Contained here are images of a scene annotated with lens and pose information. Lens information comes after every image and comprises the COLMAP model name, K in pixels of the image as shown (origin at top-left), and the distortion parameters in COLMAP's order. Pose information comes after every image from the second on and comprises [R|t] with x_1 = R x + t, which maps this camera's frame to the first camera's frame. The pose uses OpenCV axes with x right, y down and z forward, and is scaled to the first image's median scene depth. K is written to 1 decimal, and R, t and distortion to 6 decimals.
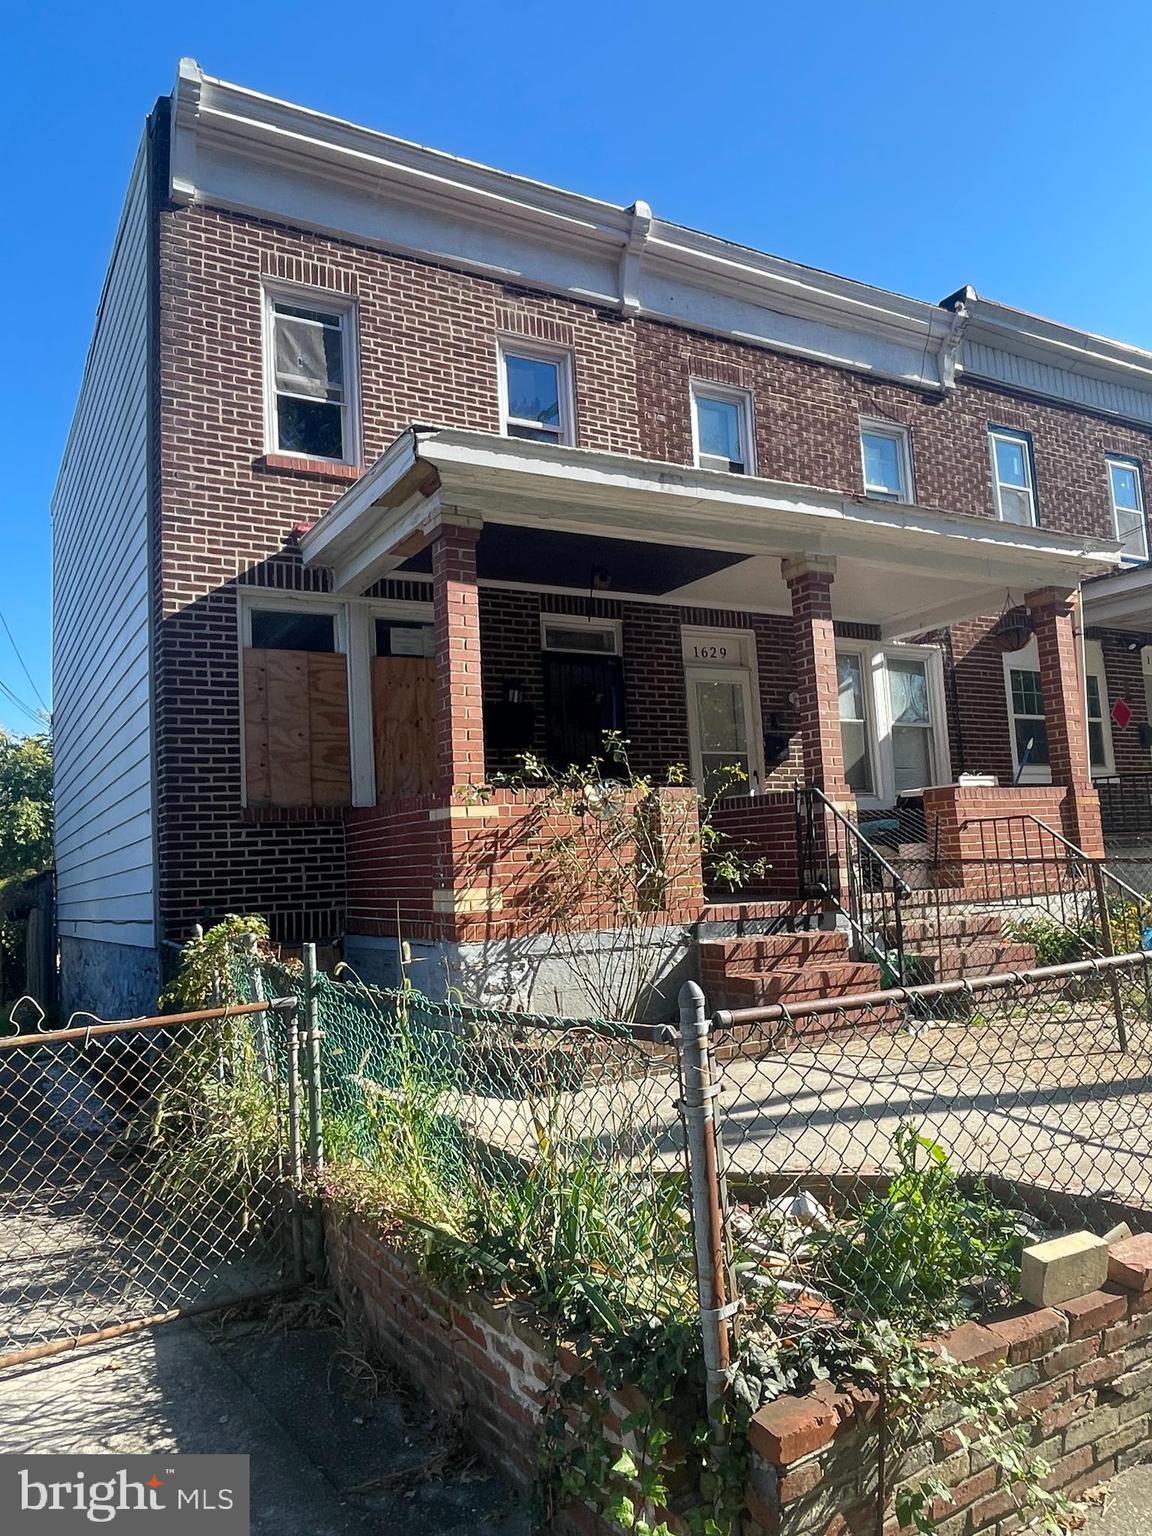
lens RADIAL K [[1073.1, 0, 578.1], [0, 1073.1, 769.5], [0, 0, 1]] dist [-0.005006, -0.023093]
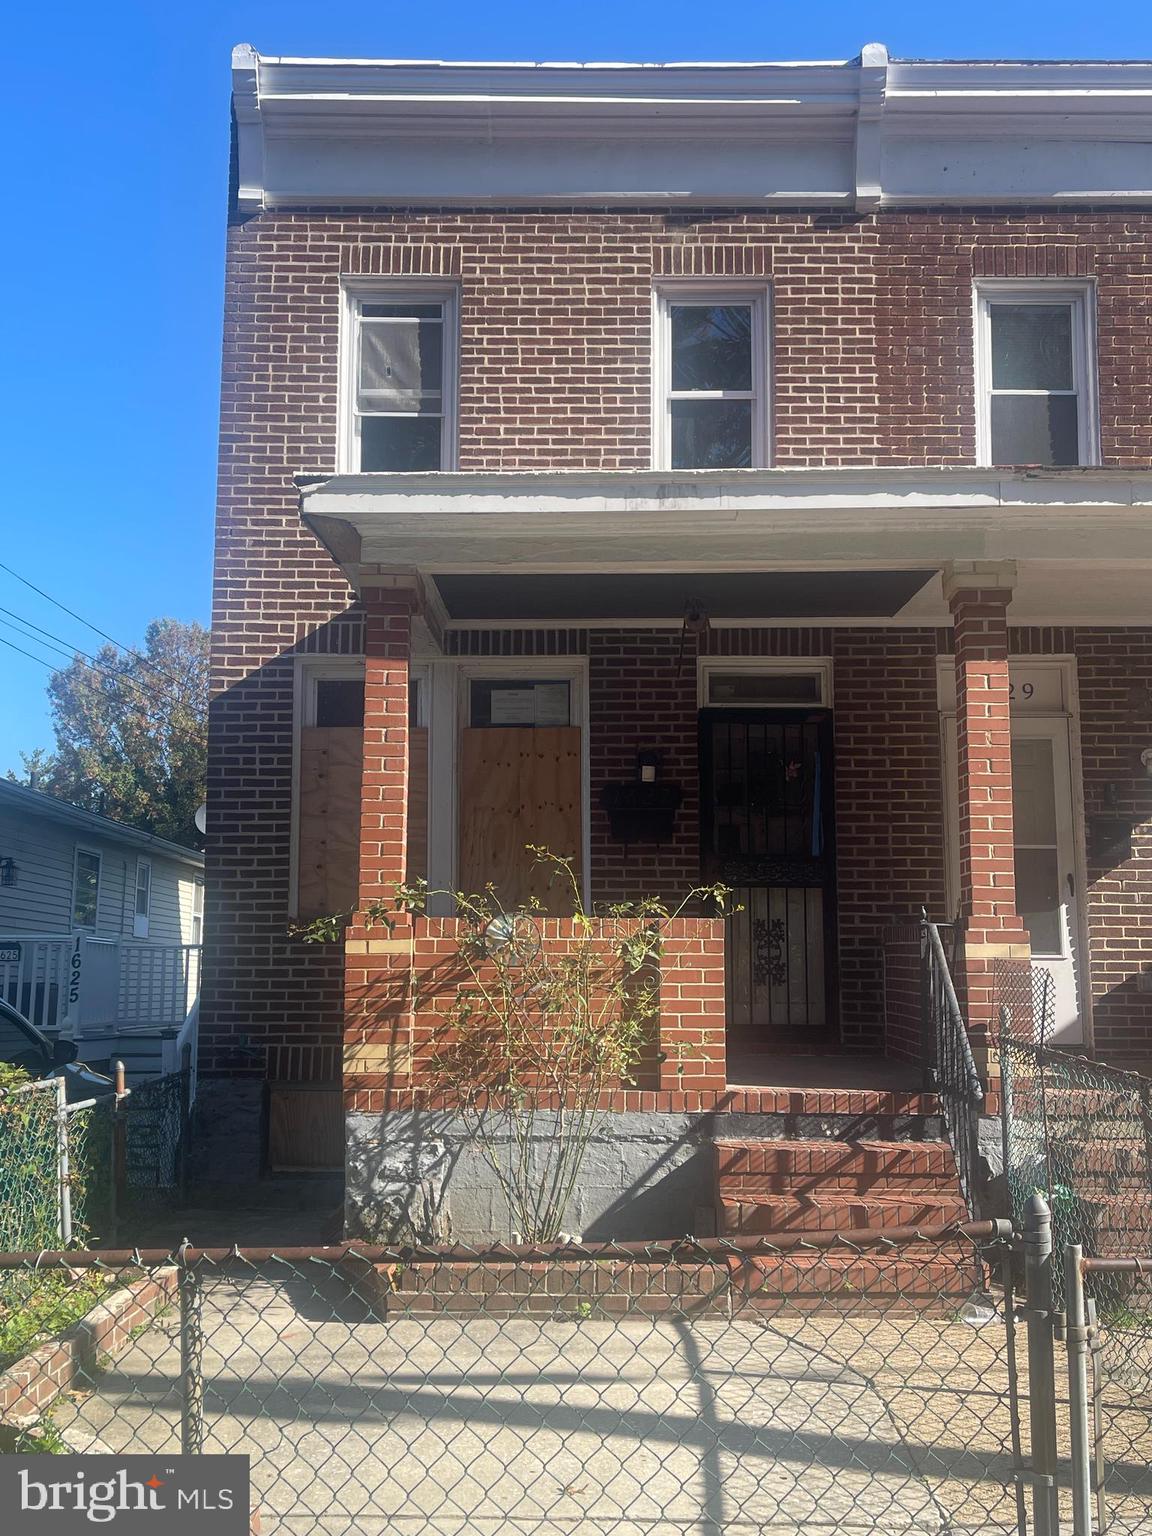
lens RADIAL K [[1533.8, 0, 577.2], [0, 1533.8, 770.8], [0, 0, 1]] dist [0.019109, 0.000000]
pose [[0.860475, -0.012271, -0.509345, 0.479942], [0.002216, 0.999791, -0.020343, -0.053577], [0.509488, 0.016376, 0.860322, 0.071101]]
